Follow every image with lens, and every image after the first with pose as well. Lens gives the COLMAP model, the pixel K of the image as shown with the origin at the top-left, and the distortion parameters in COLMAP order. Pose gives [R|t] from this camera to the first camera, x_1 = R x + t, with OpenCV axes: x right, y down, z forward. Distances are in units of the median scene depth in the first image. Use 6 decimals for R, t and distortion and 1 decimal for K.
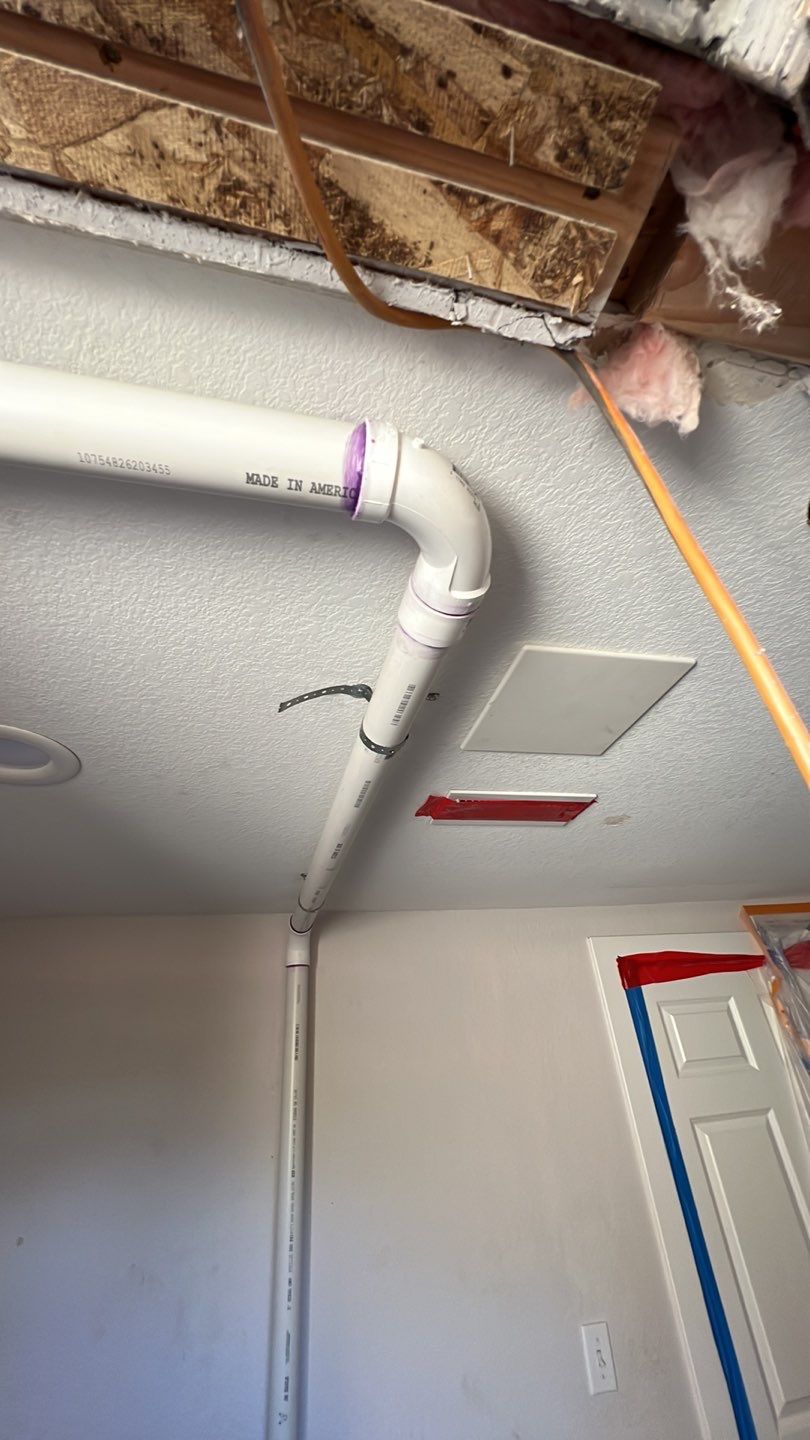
lens RADIAL K [[549.3, 0, 408.0], [0, 549.3, 719.0], [0, 0, 1]] dist [0.000313, 0.000048]
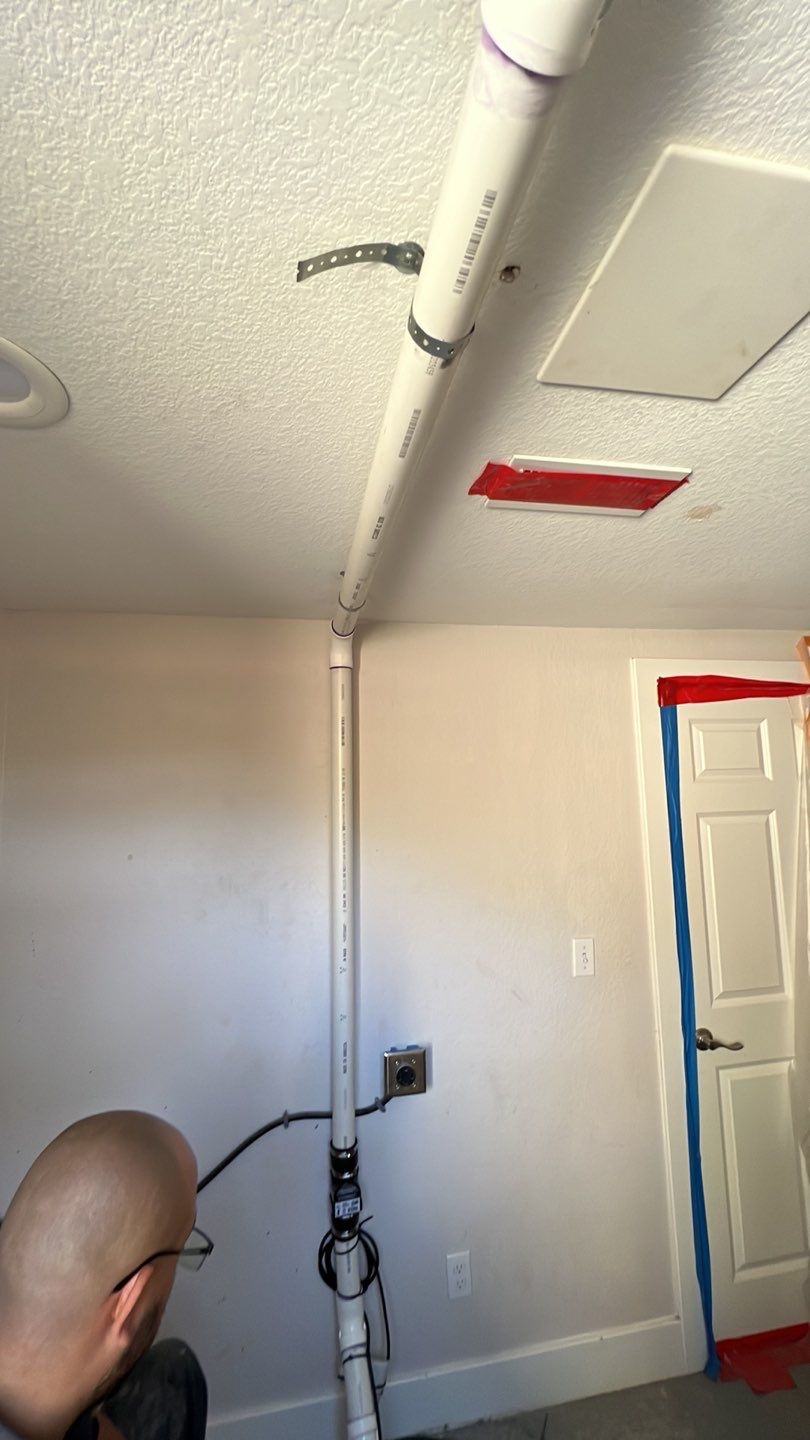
lens RADIAL K [[549.3, 0, 408.0], [0, 549.3, 719.0], [0, 0, 1]] dist [0.000313, 0.000048]
pose [[0.997051, 0.045595, -0.061728, -0.011088], [-0.013794, 0.897743, 0.440304, 0.106878], [0.075492, -0.438154, 0.895724, 0.063938]]
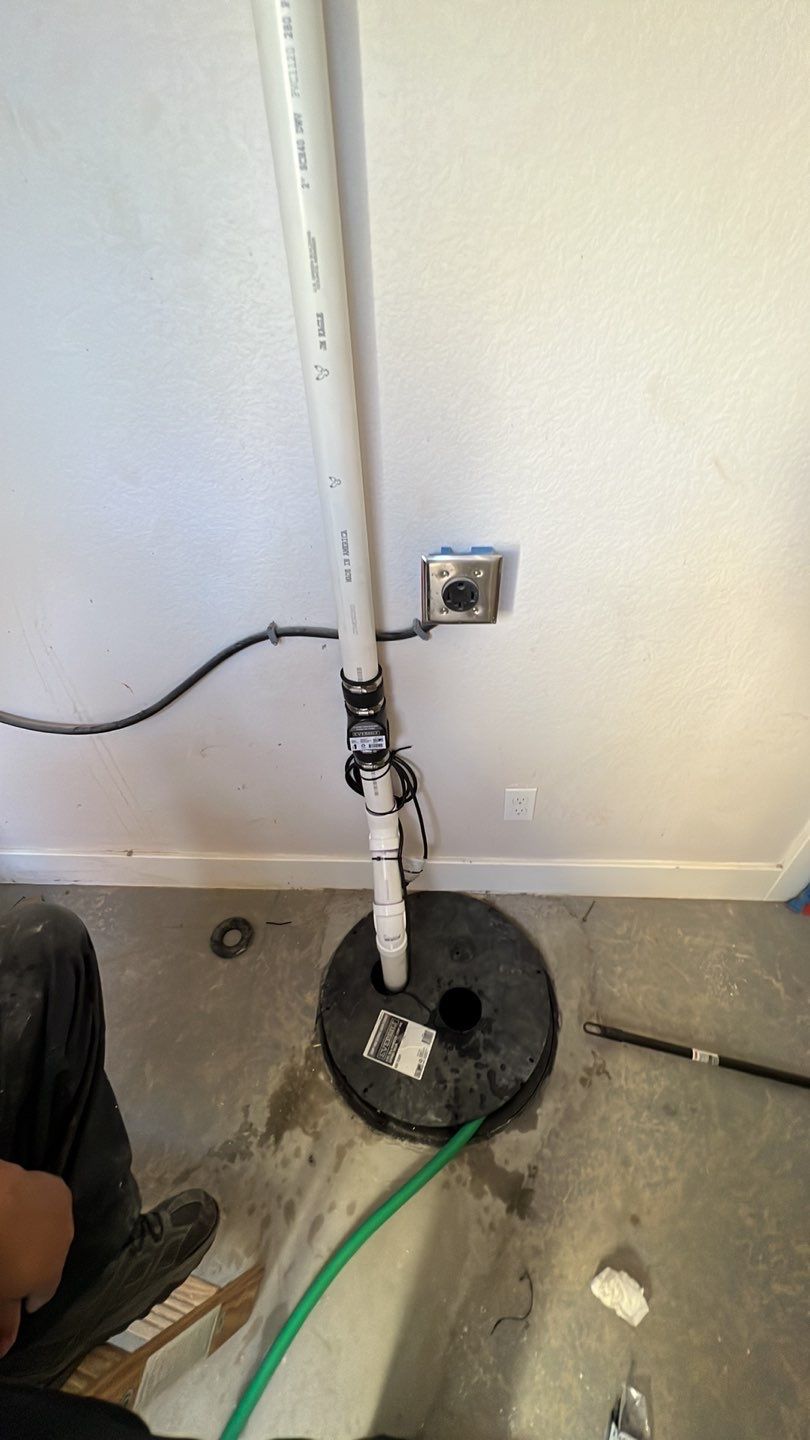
lens RADIAL K [[549.3, 0, 408.0], [0, 549.3, 719.0], [0, 0, 1]] dist [0.000313, 0.000048]
pose [[0.960620, 0.212878, -0.178581, 0.017083], [0.117780, 0.270148, 0.955588, 0.504401], [0.251667, -0.938991, 0.234436, 0.330534]]
